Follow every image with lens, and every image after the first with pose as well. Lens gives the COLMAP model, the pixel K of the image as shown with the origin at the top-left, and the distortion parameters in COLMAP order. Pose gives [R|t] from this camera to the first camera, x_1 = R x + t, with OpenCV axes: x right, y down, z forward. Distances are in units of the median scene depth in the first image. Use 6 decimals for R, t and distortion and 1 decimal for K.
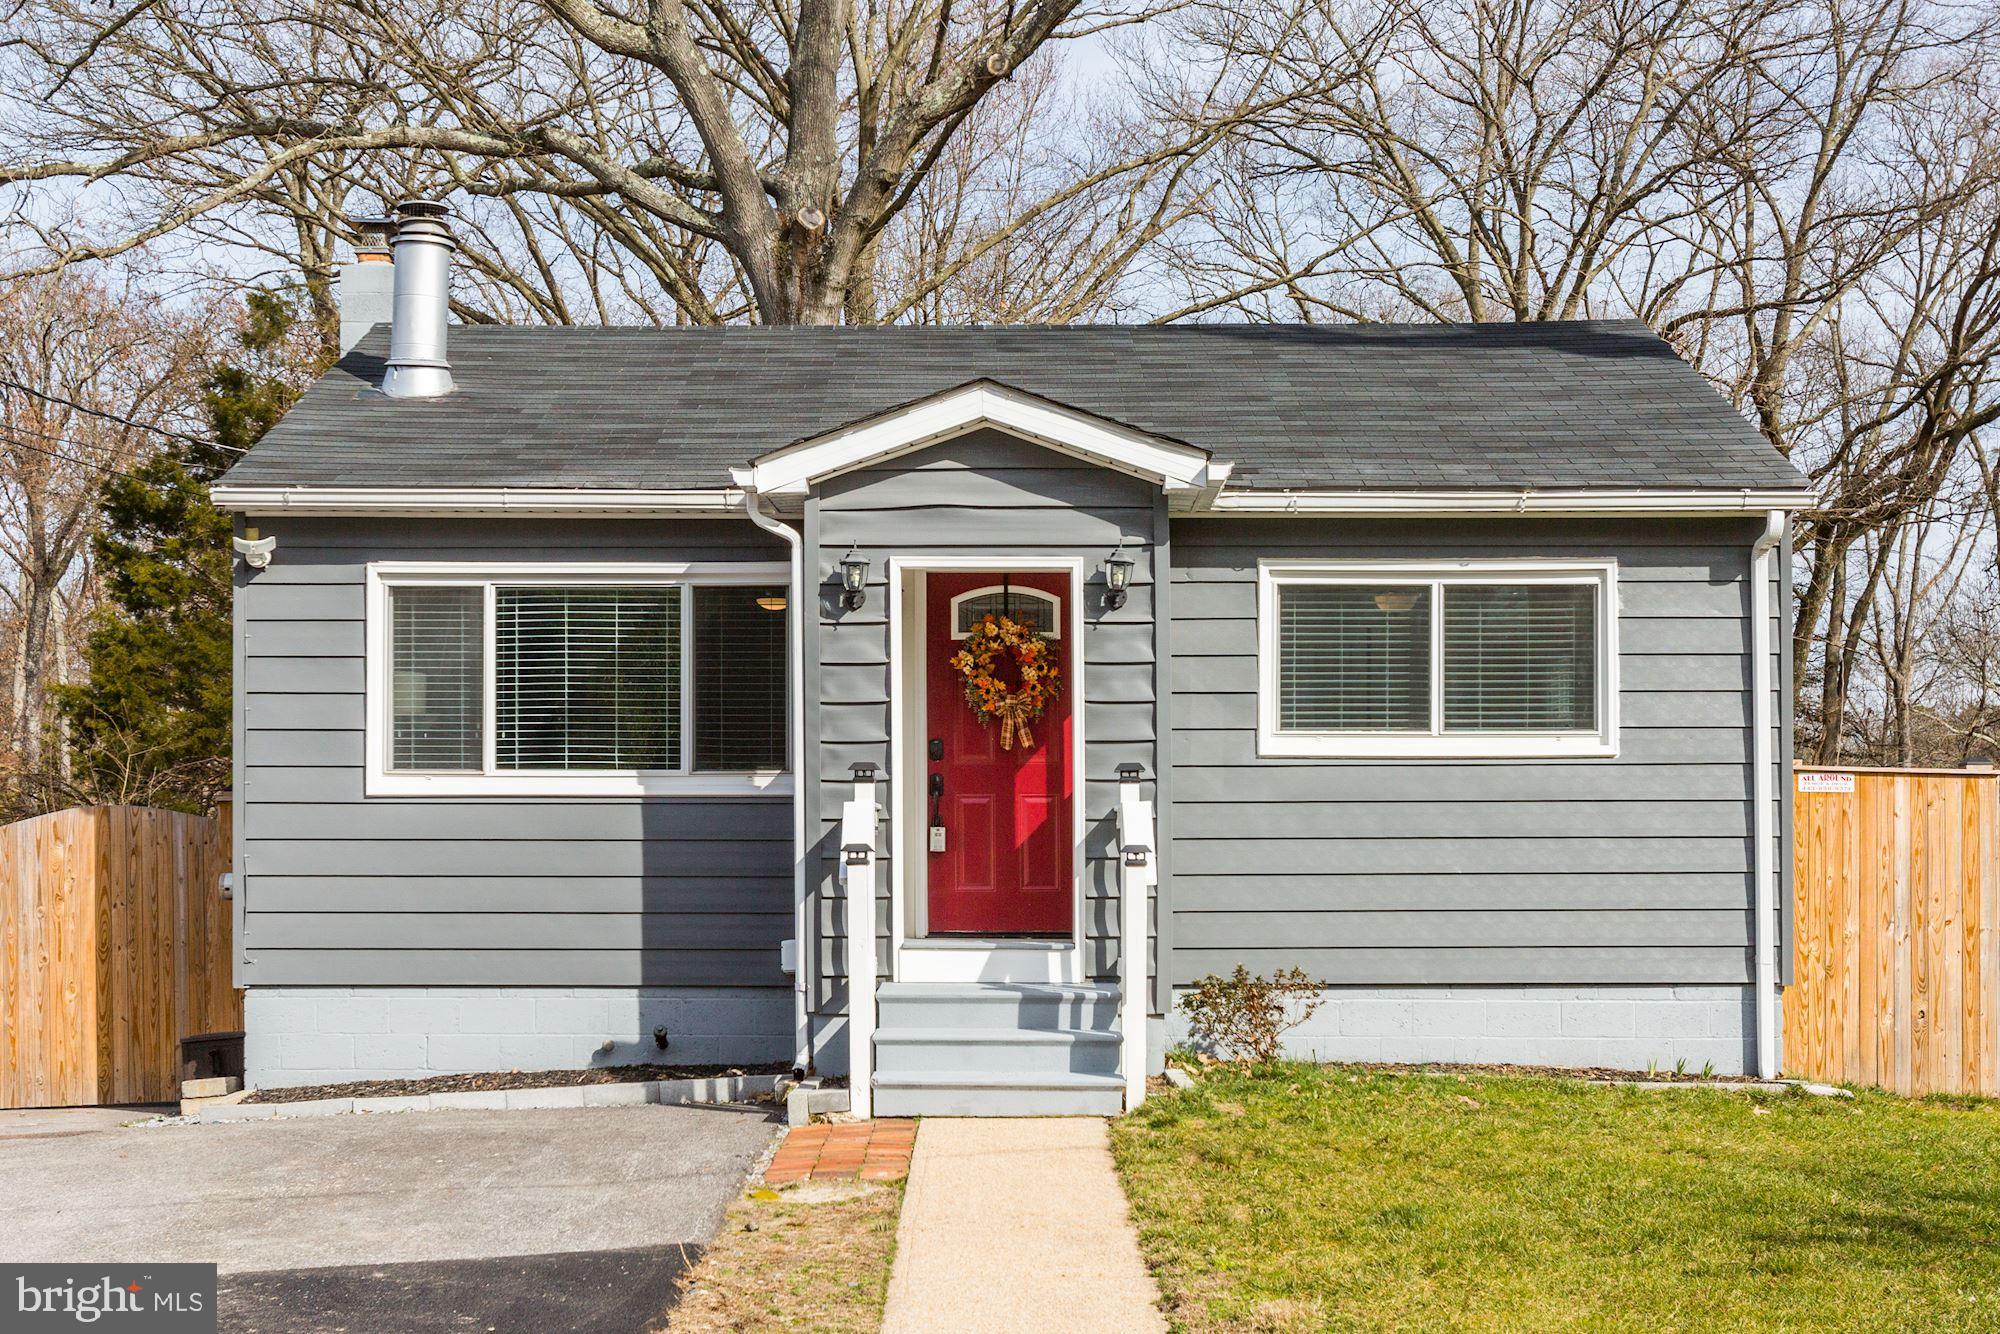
lens RADIAL K [[2573.3, 0, 1000.6], [0, 2573.3, 668.4], [0, 0, 1]] dist [0.001062, 0.000000]
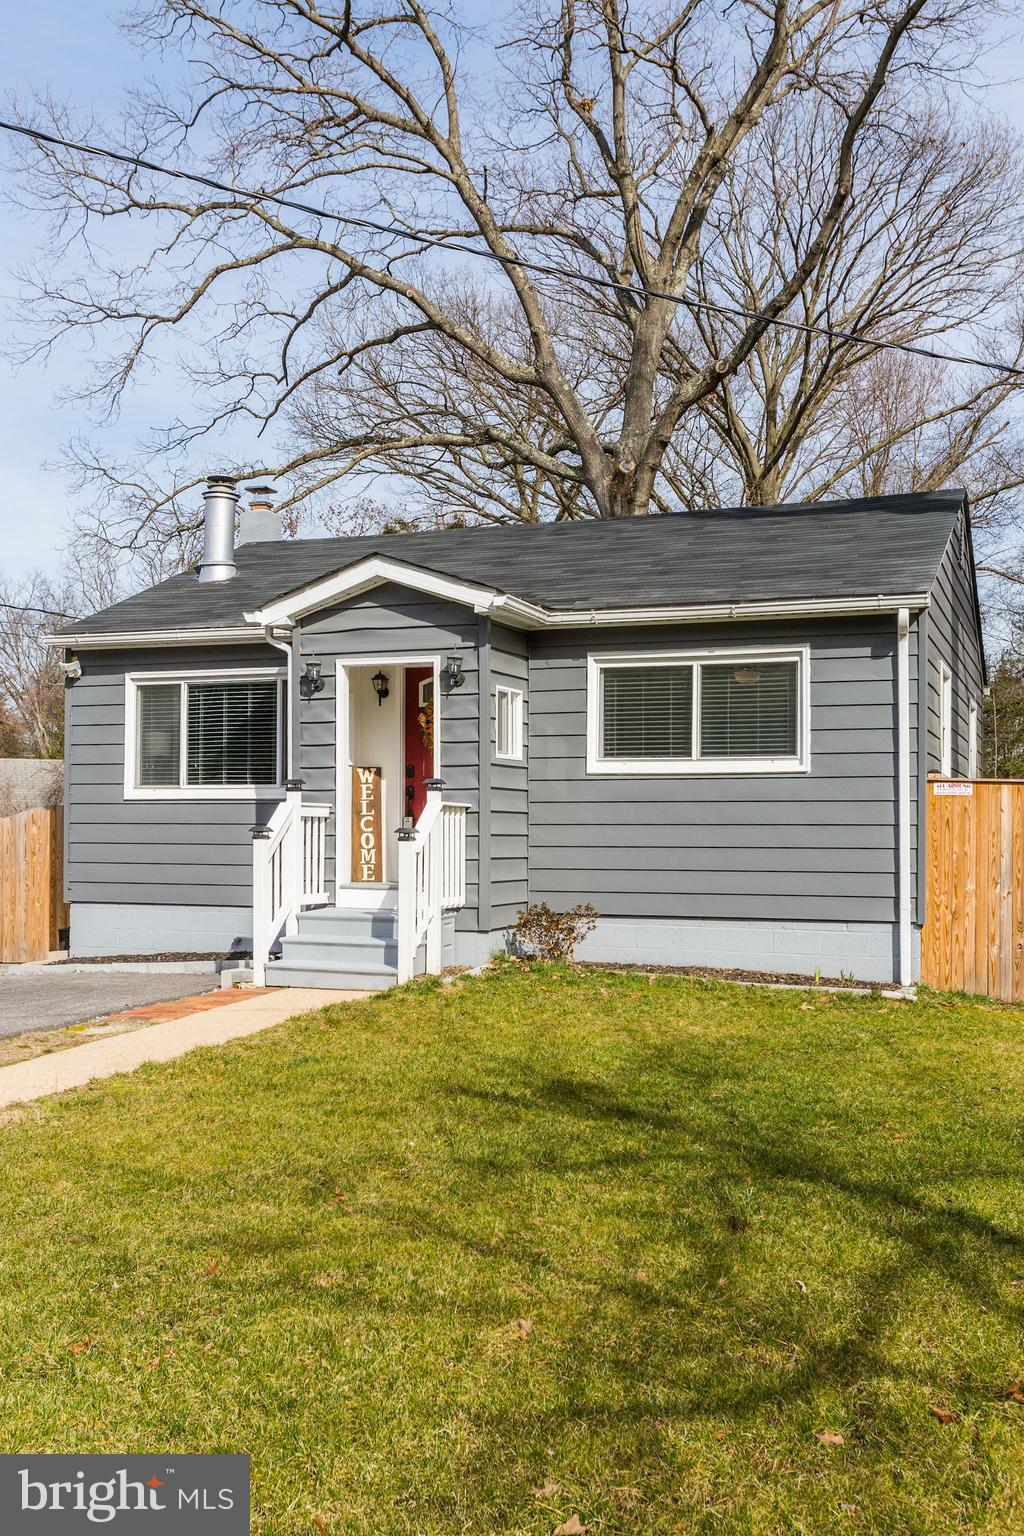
lens RADIAL K [[1430.1, 0, 501.0], [0, 1430.1, 726.2], [0, 0, 1]] dist [0.016694, 0.000000]
pose [[0.939373, -0.019683, -0.342332, 0.360052], [0.019232, 0.999804, -0.004714, 0.007021], [0.342358, -0.002155, 0.939567, 0.130168]]
